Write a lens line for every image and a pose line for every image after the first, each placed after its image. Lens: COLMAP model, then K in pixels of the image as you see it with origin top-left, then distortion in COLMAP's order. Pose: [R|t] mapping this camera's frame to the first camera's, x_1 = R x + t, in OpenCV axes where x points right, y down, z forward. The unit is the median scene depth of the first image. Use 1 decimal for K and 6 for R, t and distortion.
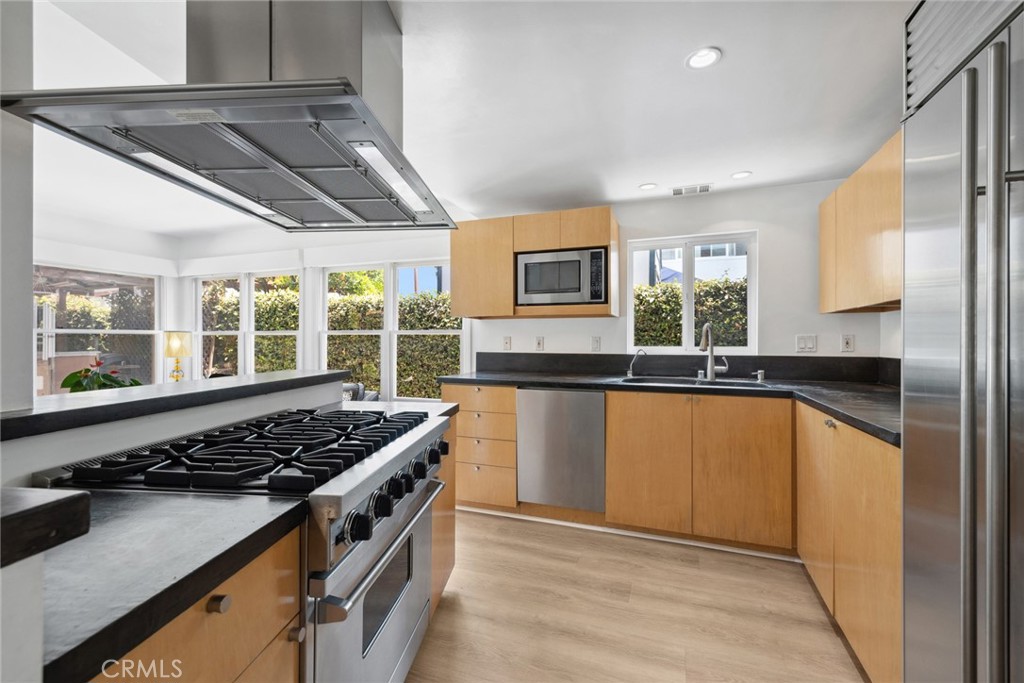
lens RADIAL K [[442.7, 0, 507.6], [0, 442.7, 342.4], [0, 0, 1]] dist [0.000067, 0.000056]
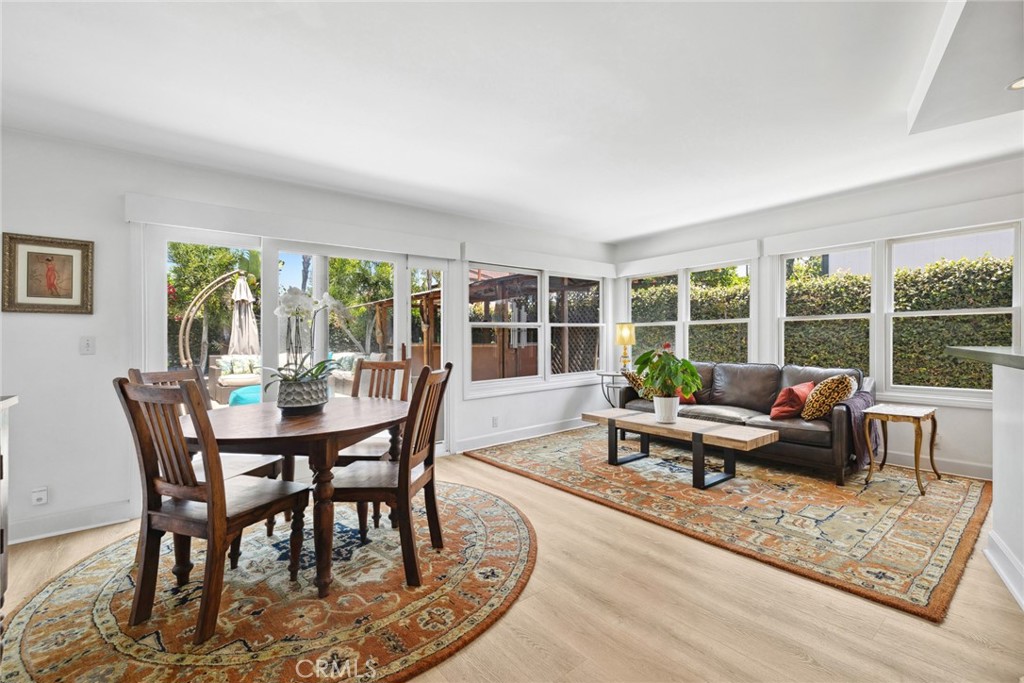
lens RADIAL K [[443.1, 0, 512.6], [0, 443.1, 330.4], [0, 0, 1]] dist [0.001107, 0.000049]
pose [[0.863255, -0.025151, -0.504140, -0.573116], [0.015930, 0.999618, -0.022594, 0.023018], [0.504516, 0.011473, 0.863326, -0.246829]]
